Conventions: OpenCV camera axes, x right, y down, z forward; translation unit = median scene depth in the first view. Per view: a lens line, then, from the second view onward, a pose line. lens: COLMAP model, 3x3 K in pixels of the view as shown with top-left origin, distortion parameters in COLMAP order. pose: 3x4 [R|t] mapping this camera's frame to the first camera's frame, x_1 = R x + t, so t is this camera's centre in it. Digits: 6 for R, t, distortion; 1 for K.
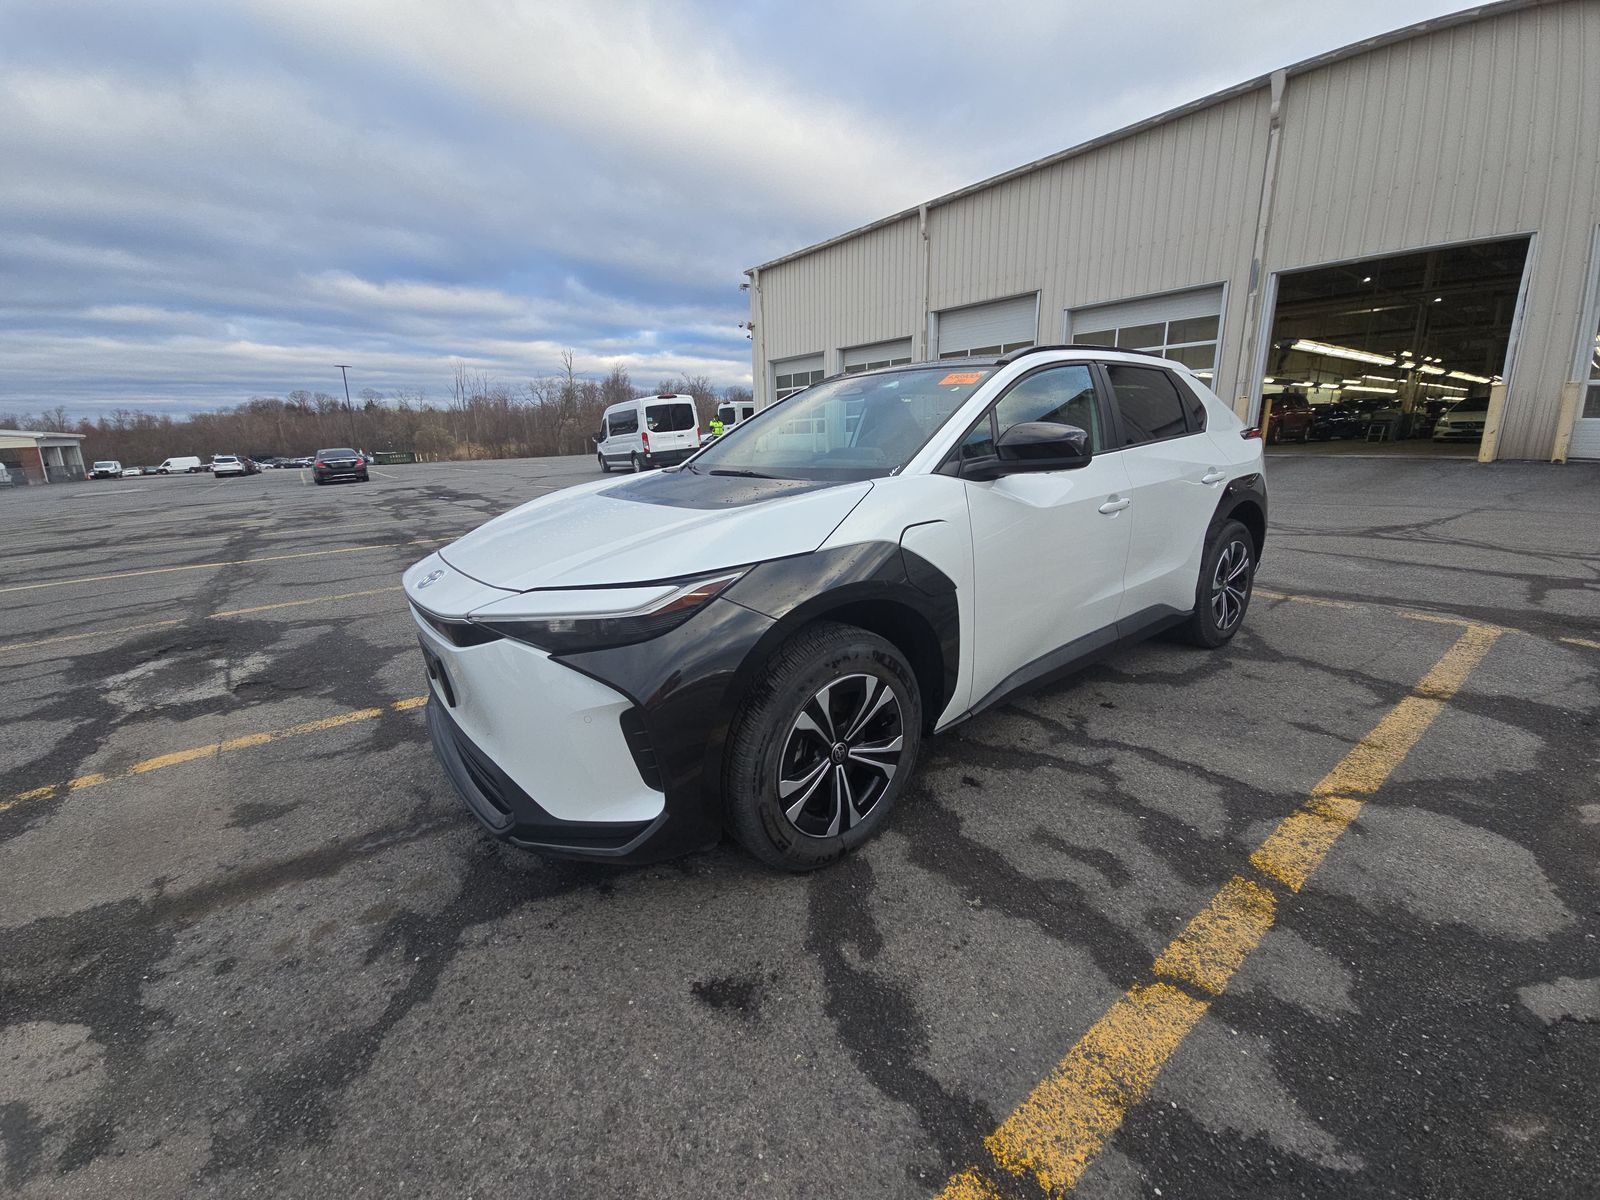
lens RADIAL K [[641.5, 0, 799.9], [0, 641.5, 602.0], [0, 0, 1]] dist [0.008707, -0.007625]
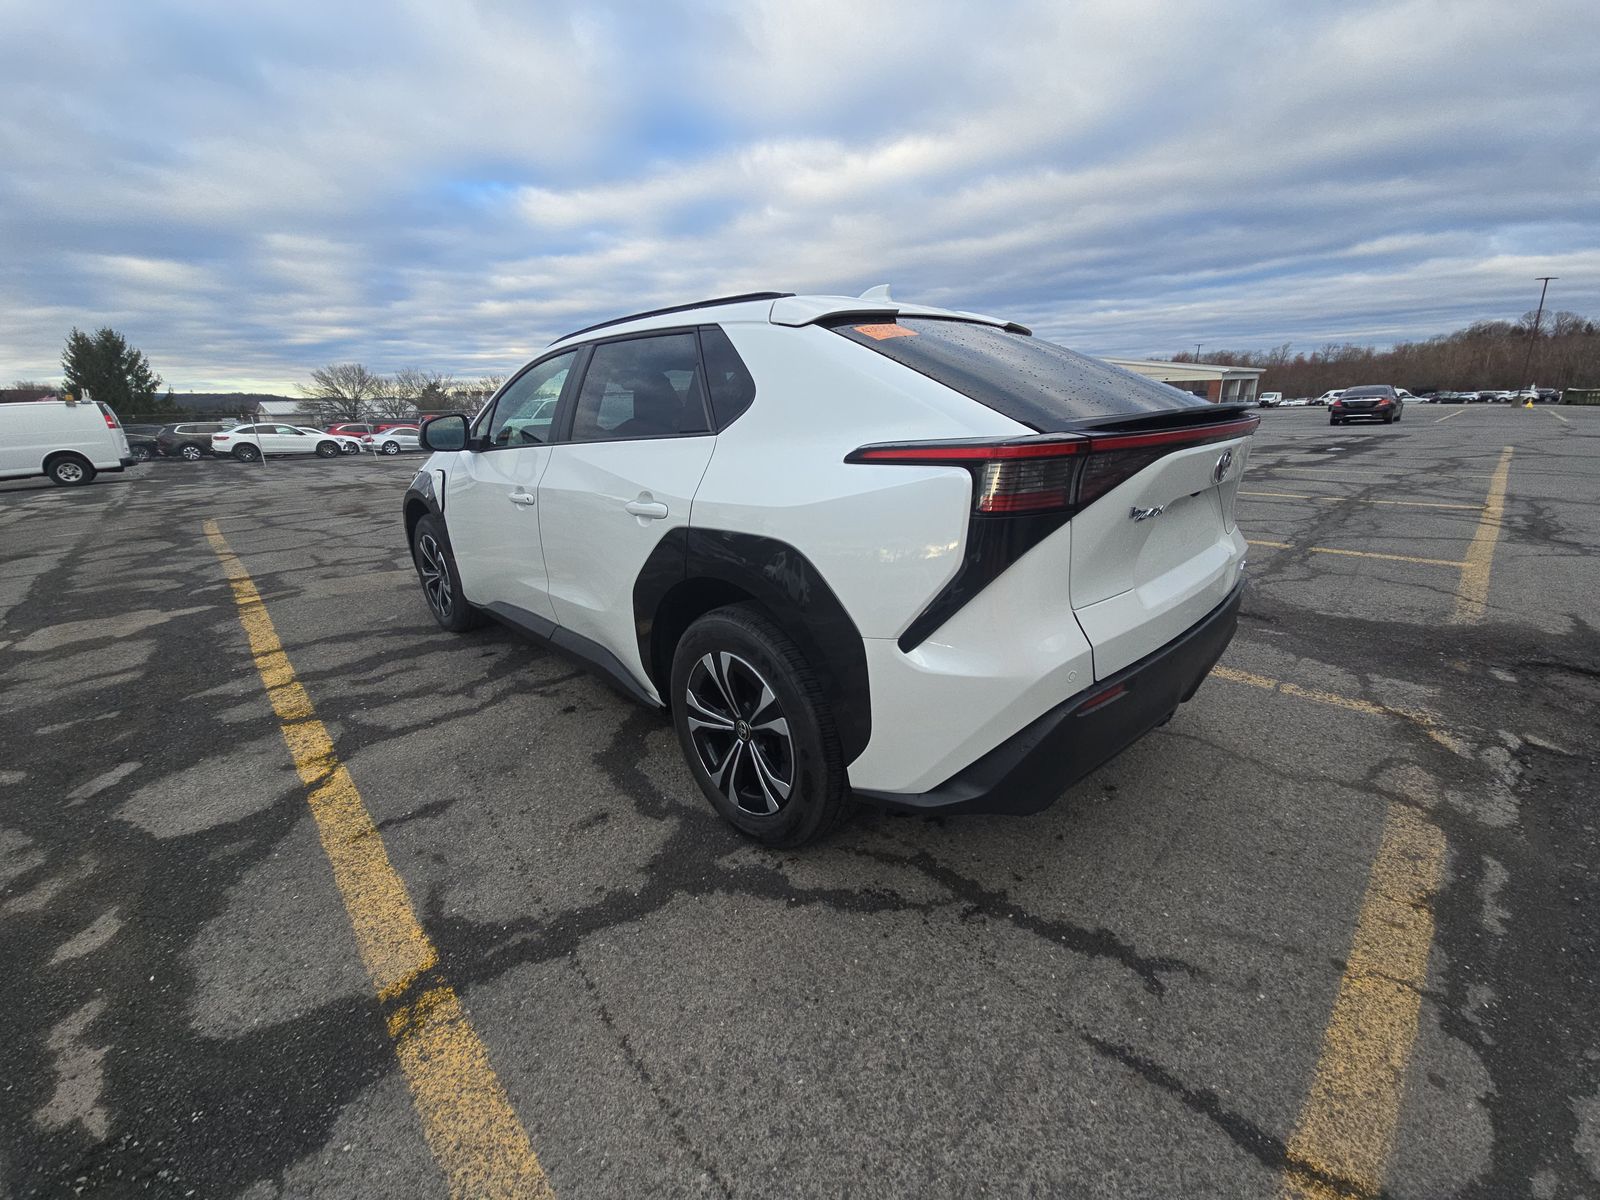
lens RADIAL K [[641.5, 0, 804.4], [0, 641.5, 615.3], [0, 0, 1]] dist [0.008707, -0.007625]
pose [[0.111161, 0.343379, -0.932595, 1.477480], [-0.232191, 0.921413, 0.311585, -0.380024], [0.966297, 0.181904, 0.182155, 1.227027]]
